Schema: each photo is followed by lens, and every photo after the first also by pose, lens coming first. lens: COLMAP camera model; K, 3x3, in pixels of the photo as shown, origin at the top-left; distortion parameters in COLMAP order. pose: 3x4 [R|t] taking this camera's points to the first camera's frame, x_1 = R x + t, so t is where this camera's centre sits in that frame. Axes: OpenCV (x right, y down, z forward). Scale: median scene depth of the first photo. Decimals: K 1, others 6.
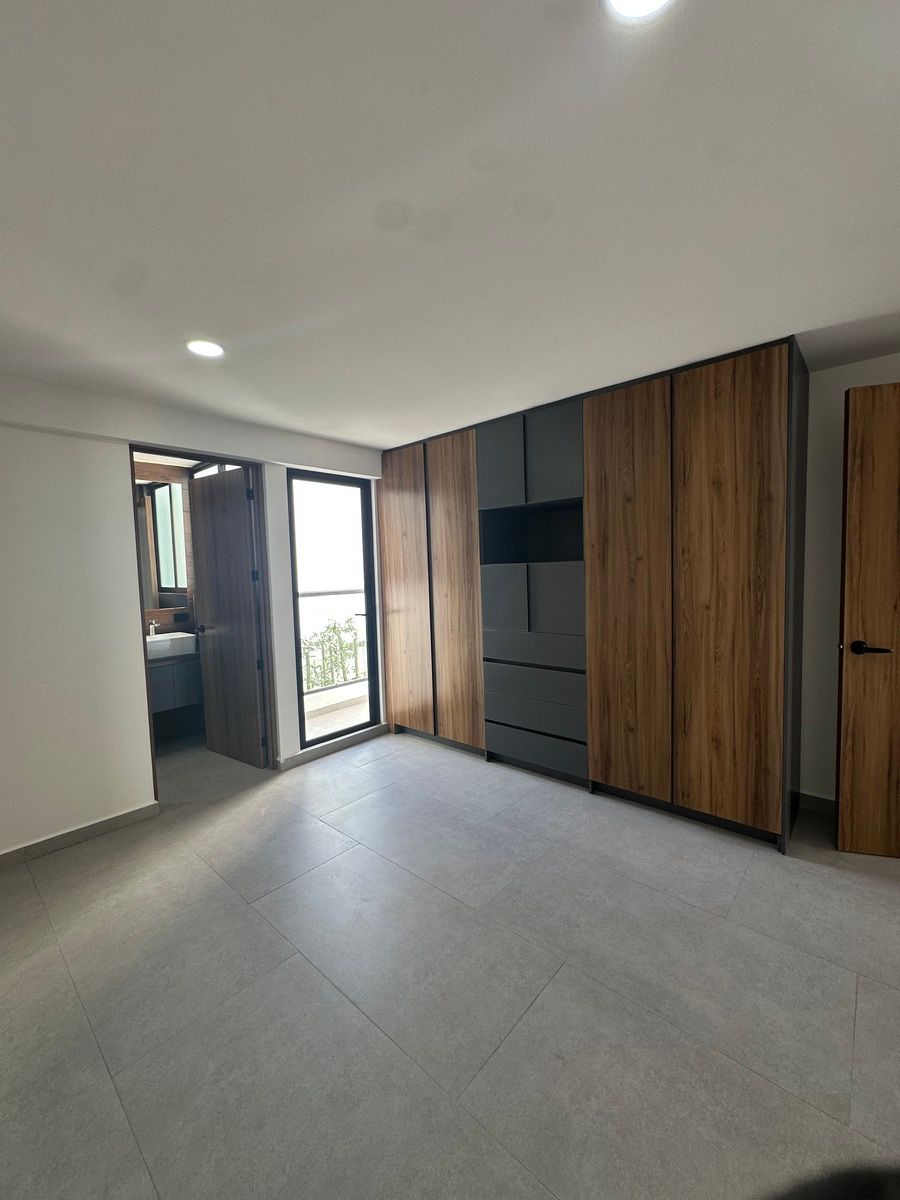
lens RADIAL K [[481.2, 0, 451.8], [0, 481.2, 595.9], [0, 0, 1]] dist [-0.002947, 0.000082]
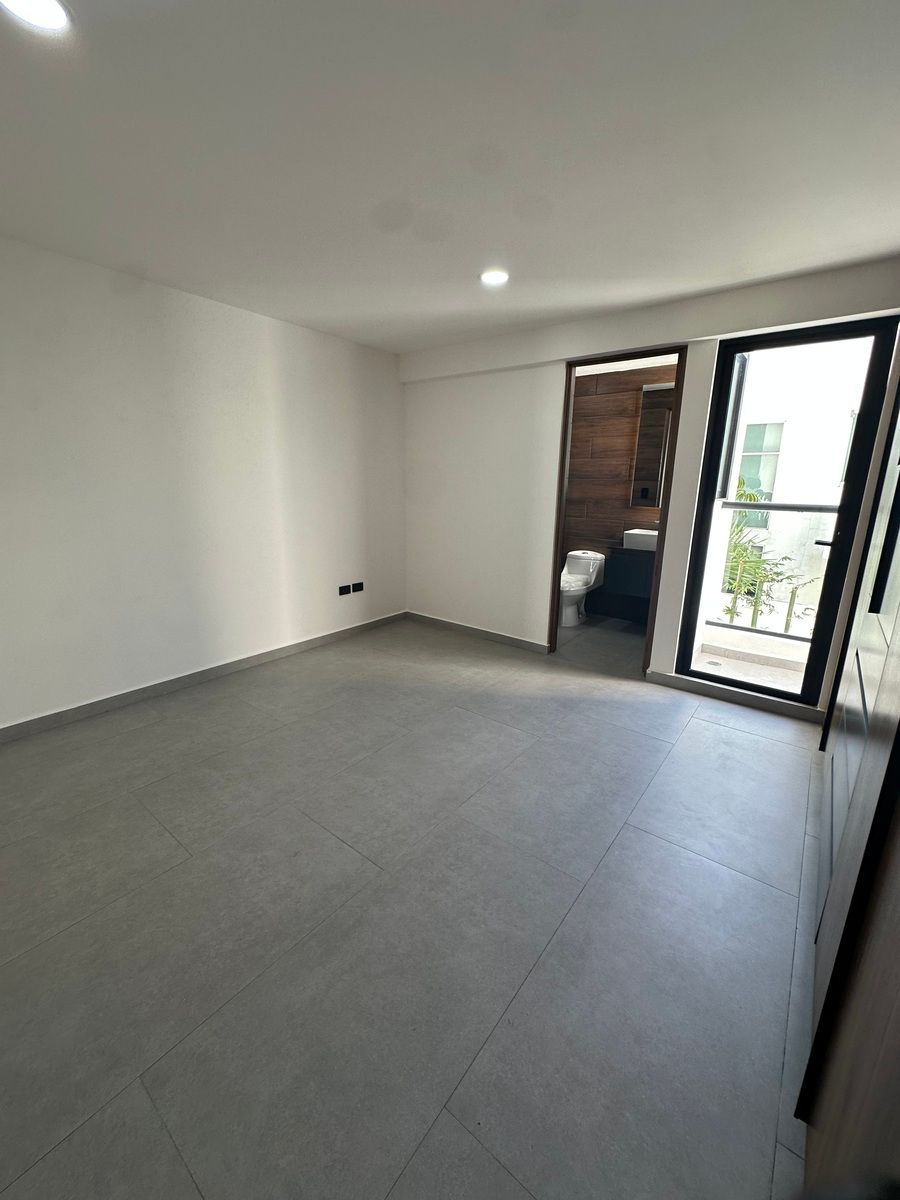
lens RADIAL K [[481.2, 0, 453.2], [0, 481.2, 597.9], [0, 0, 1]] dist [-0.002947, 0.000082]
pose [[0.064299, 0.266686, -0.961636, 0.558171], [-0.074983, 0.962197, 0.261828, -0.029783], [0.995110, 0.055271, 0.081866, 0.544674]]
